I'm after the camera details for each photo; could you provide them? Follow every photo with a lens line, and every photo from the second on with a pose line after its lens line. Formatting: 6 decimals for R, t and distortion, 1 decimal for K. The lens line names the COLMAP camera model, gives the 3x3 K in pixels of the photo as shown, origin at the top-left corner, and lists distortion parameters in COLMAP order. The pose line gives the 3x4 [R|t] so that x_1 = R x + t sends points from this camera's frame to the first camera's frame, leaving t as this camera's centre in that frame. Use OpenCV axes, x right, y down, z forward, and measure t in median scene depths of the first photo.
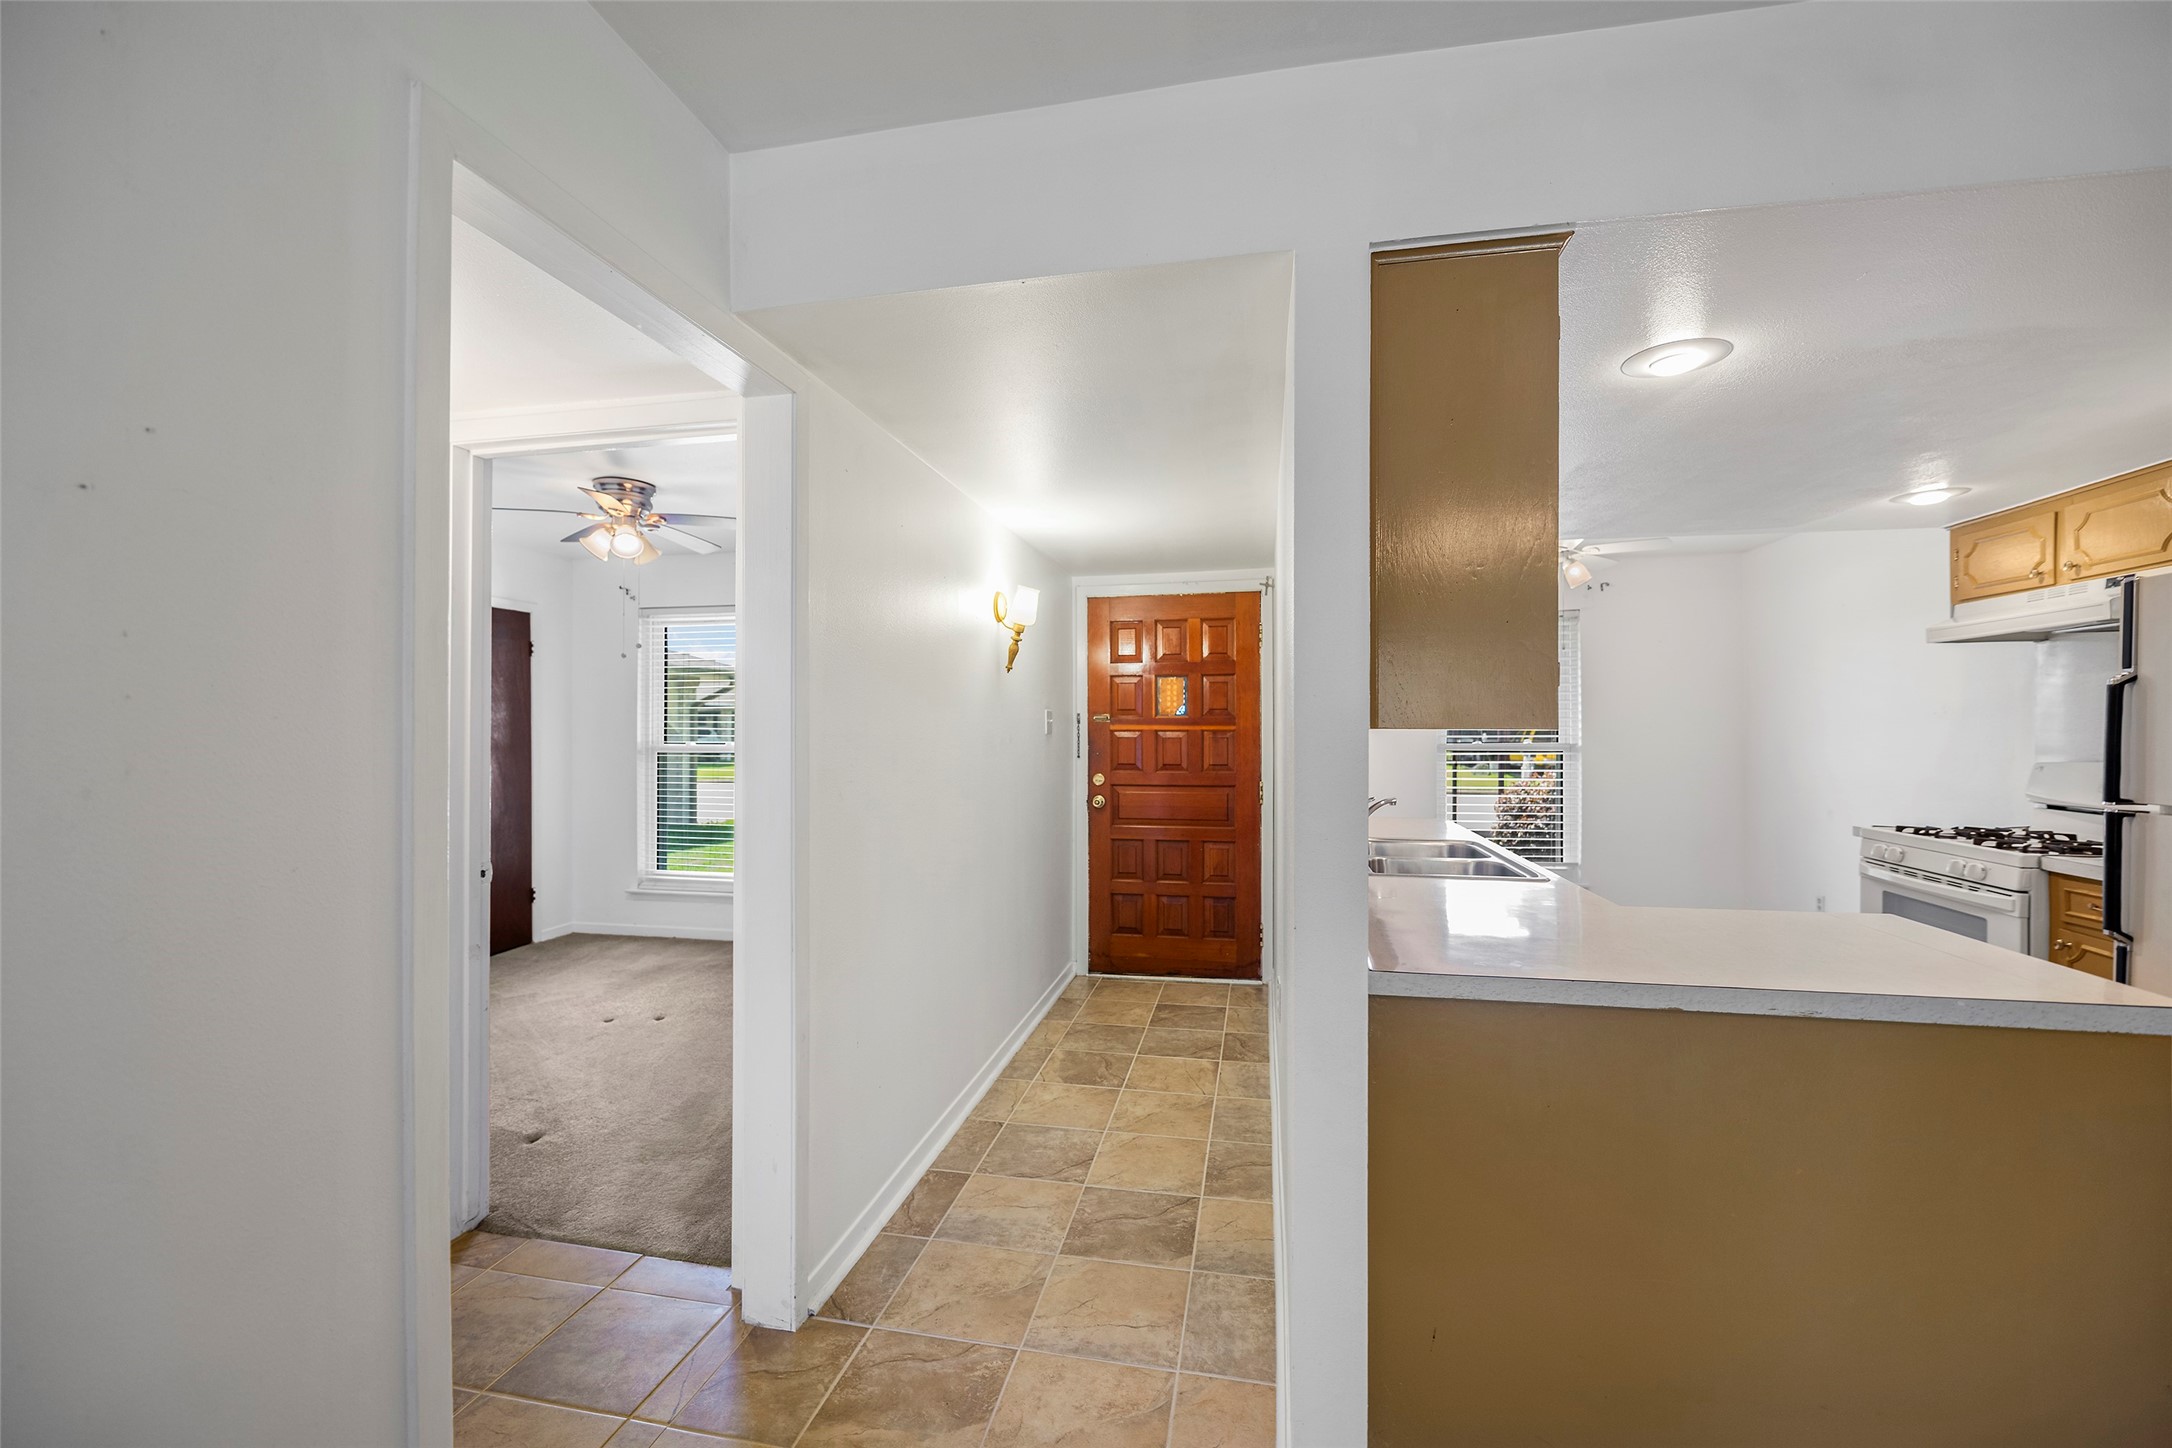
lens RADIAL K [[876.0, 0, 1085.6], [0, 876.0, 725.3], [0, 0, 1]] dist [-0.002401, -0.000641]
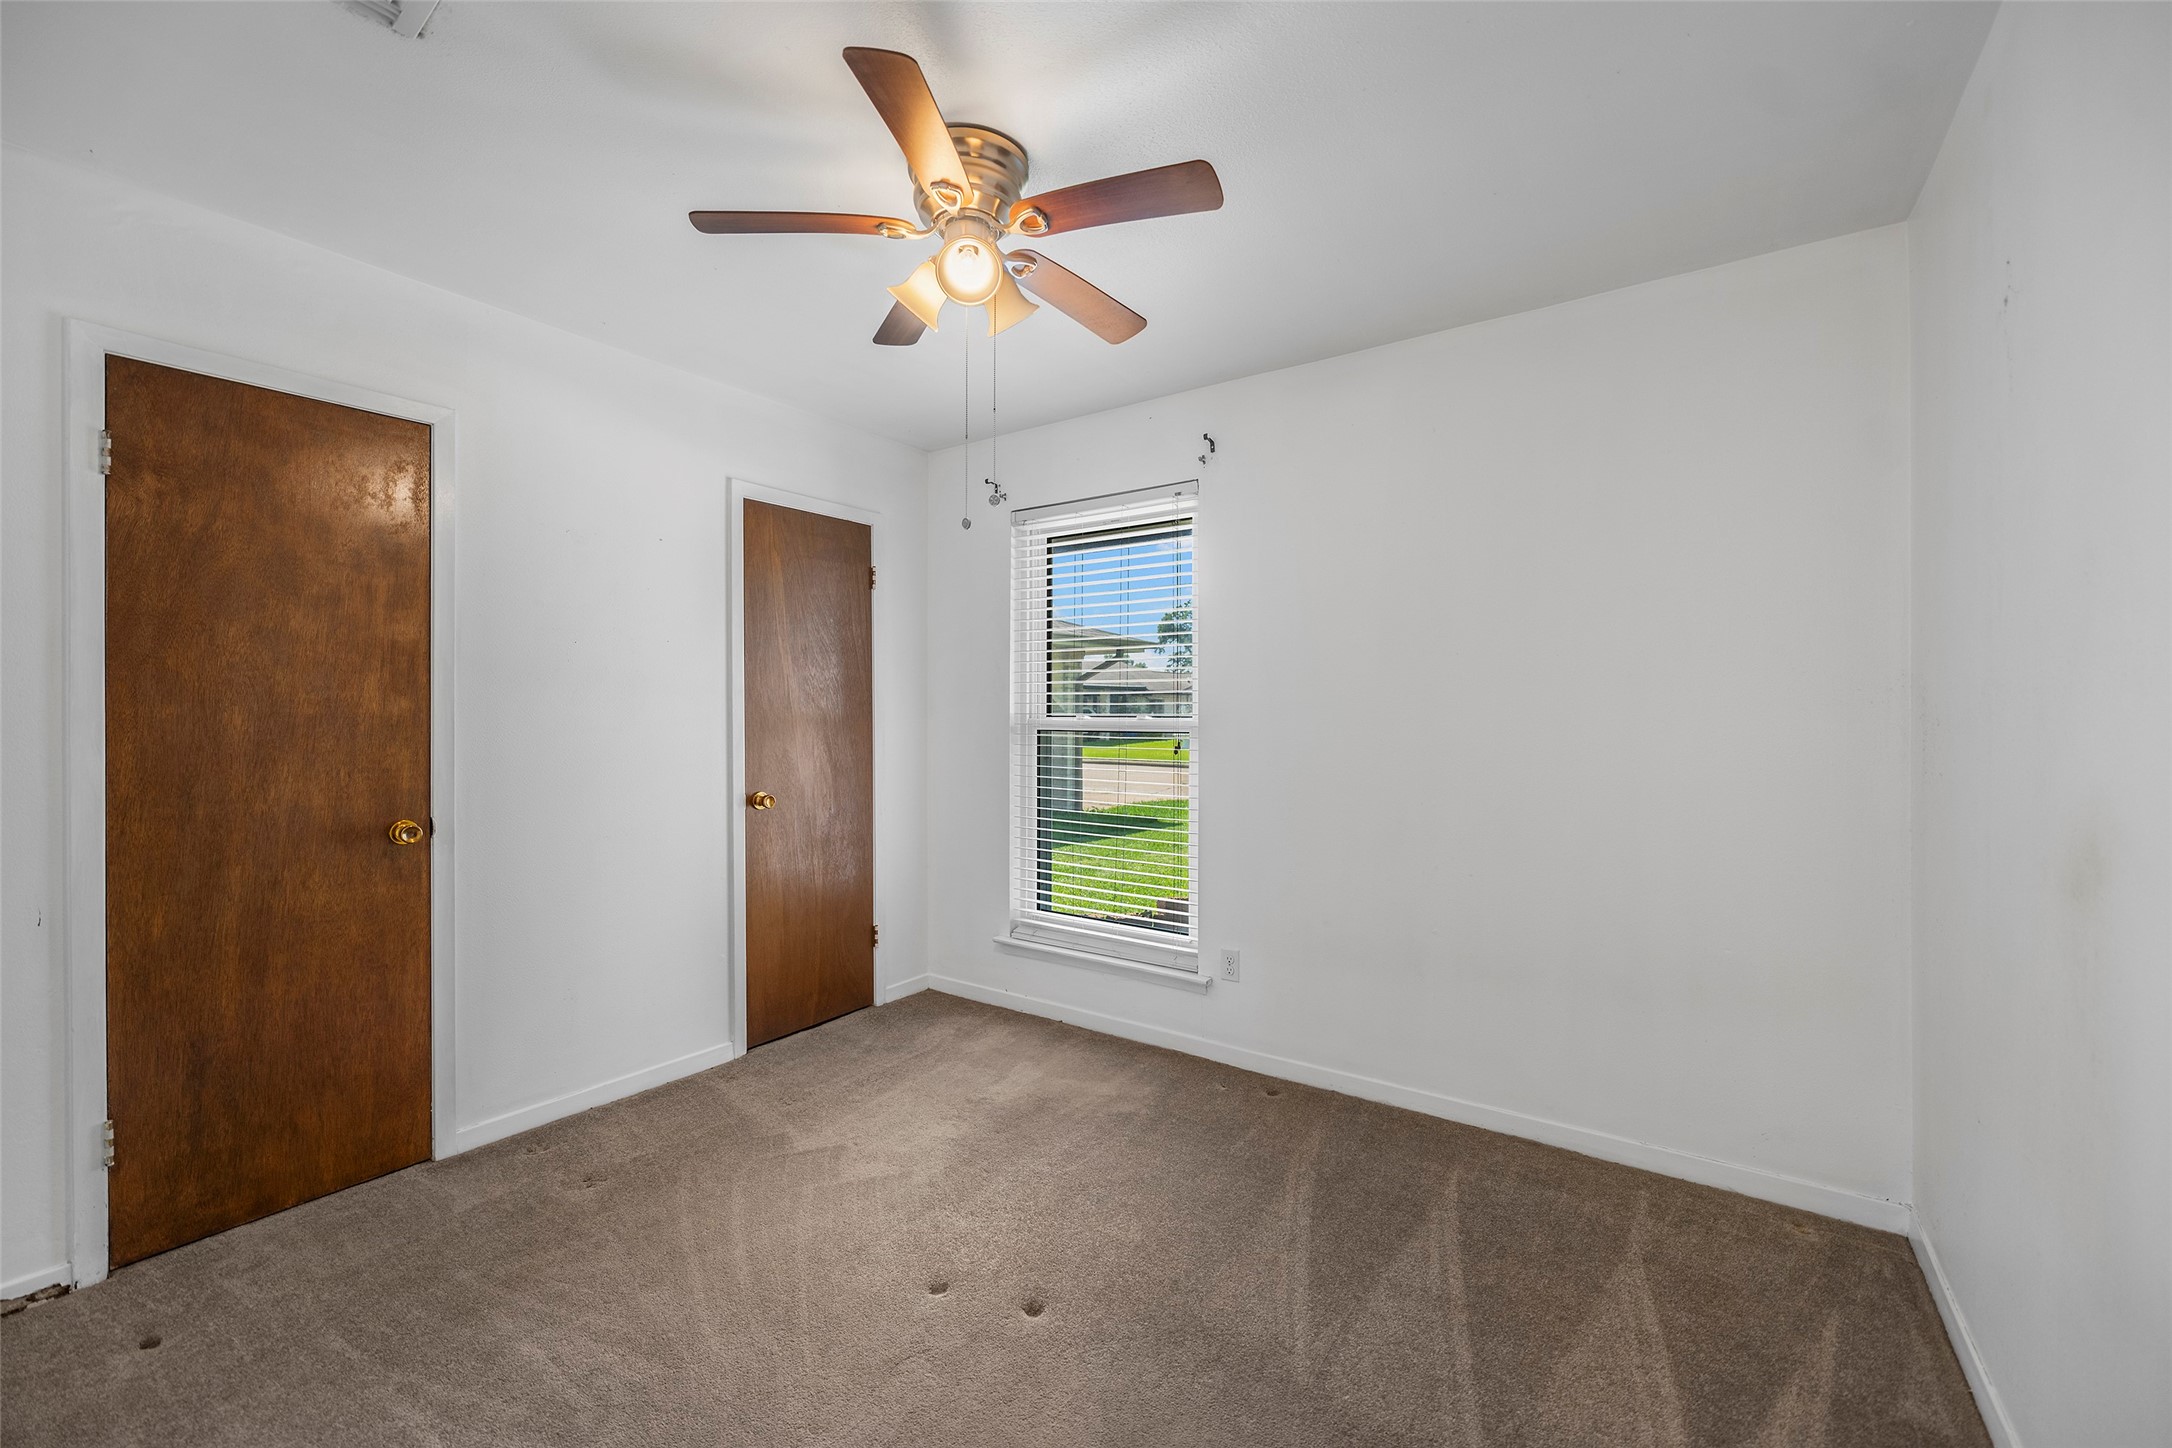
lens RADIAL K [[876.0, 0, 1085.6], [0, 876.0, 725.3], [0, 0, 1]] dist [-0.002401, -0.000641]
pose [[0.918118, 0.009153, -0.396202, -0.204175], [-0.001875, 0.999822, 0.018753, 0.014918], [0.396303, -0.016474, 0.917972, 0.428145]]
